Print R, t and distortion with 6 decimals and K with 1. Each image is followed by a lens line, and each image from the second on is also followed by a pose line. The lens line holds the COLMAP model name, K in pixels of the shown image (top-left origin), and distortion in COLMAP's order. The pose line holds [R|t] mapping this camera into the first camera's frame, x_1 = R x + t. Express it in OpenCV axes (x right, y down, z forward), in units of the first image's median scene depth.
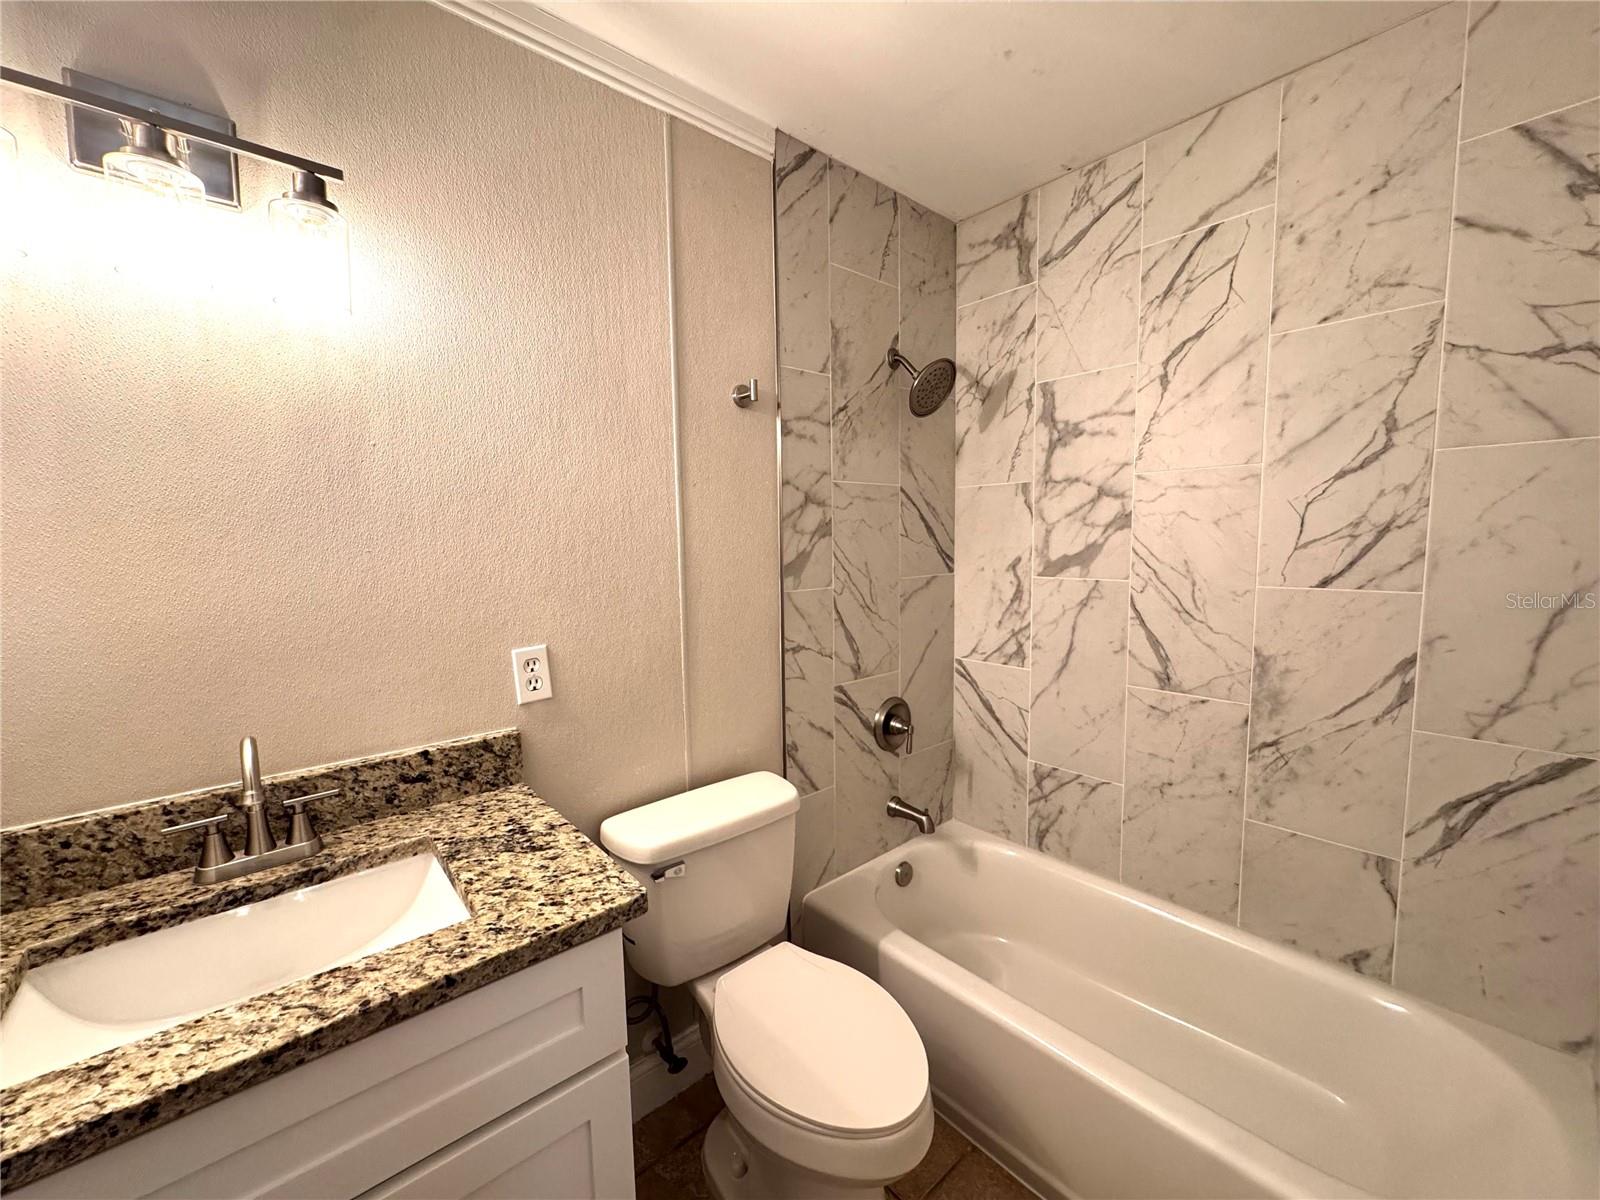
lens RADIAL K [[637.1, 0, 792.7], [0, 637.1, 601.8], [0, 0, 1]] dist [-0.005116, 0.001061]
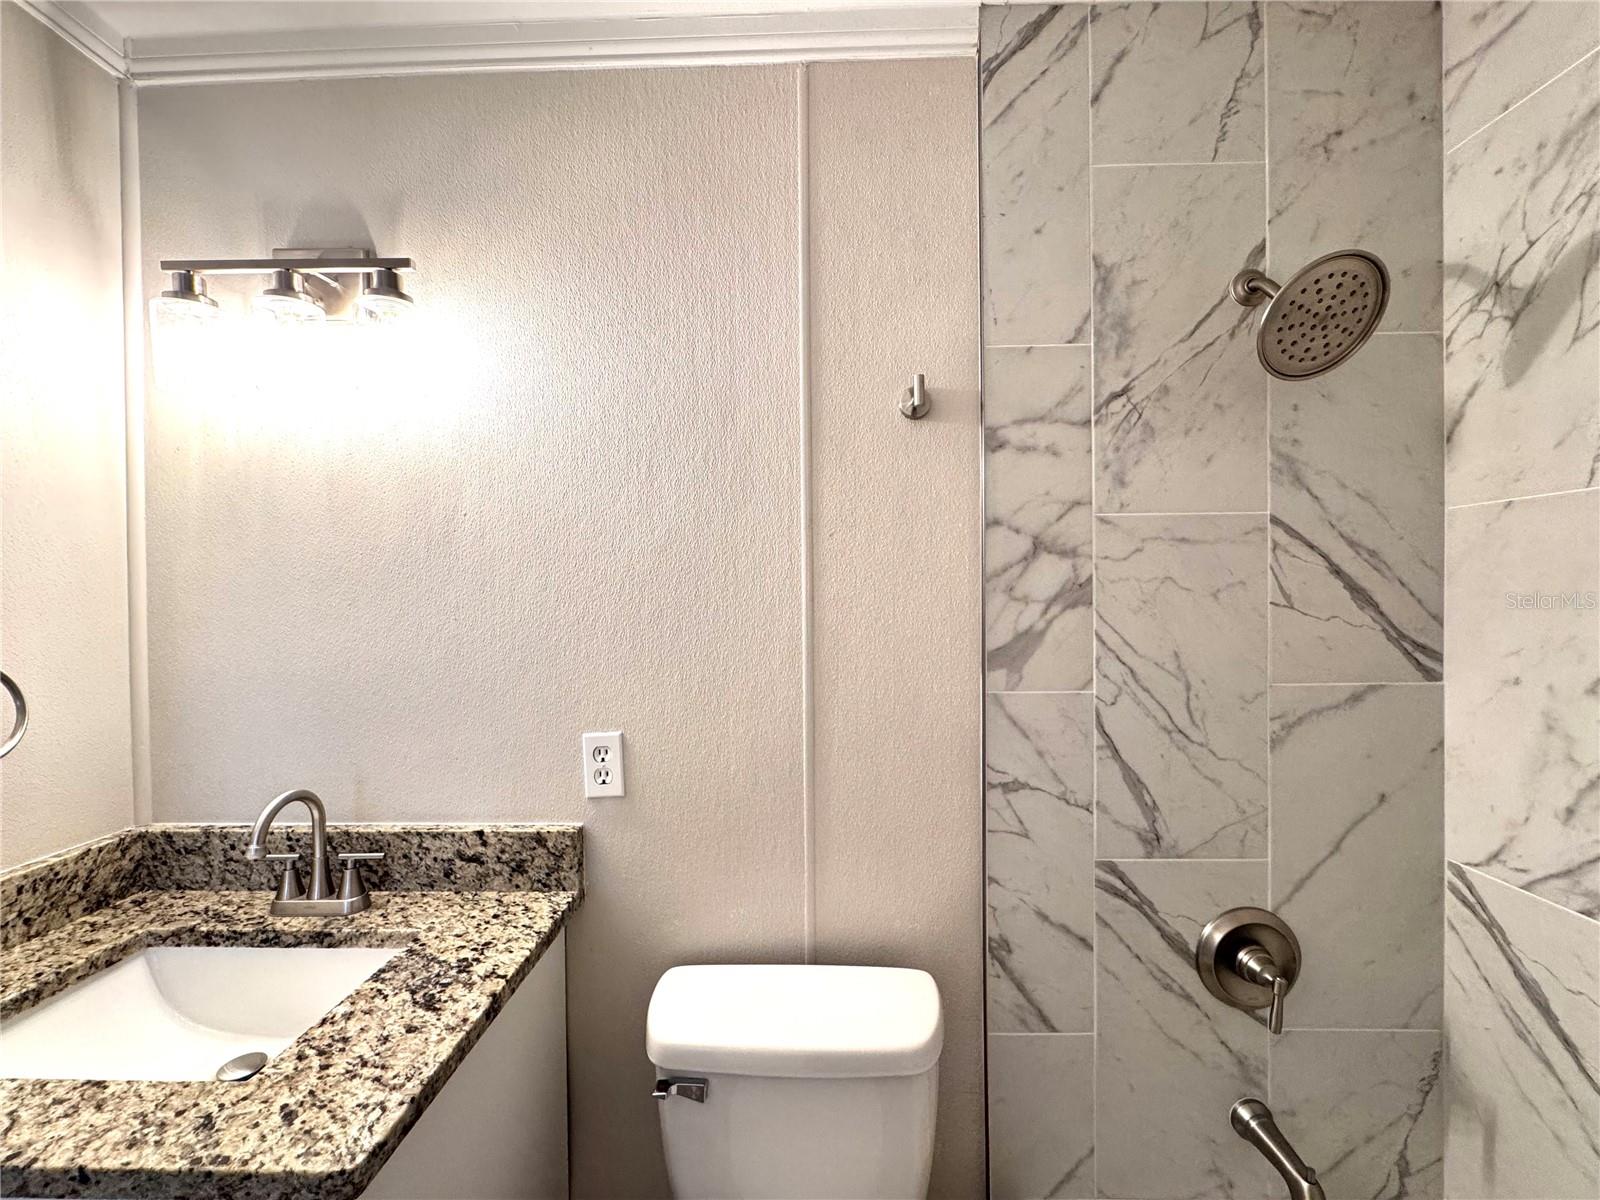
lens RADIAL K [[637.1, 0, 800.9], [0, 637.1, 600.2], [0, 0, 1]] dist [-0.005116, 0.001061]
pose [[0.743179, 0.016673, -0.668885, 0.272146], [-0.070275, 0.996105, -0.053251, -0.060746], [0.665392, 0.086581, 0.741456, 0.396342]]
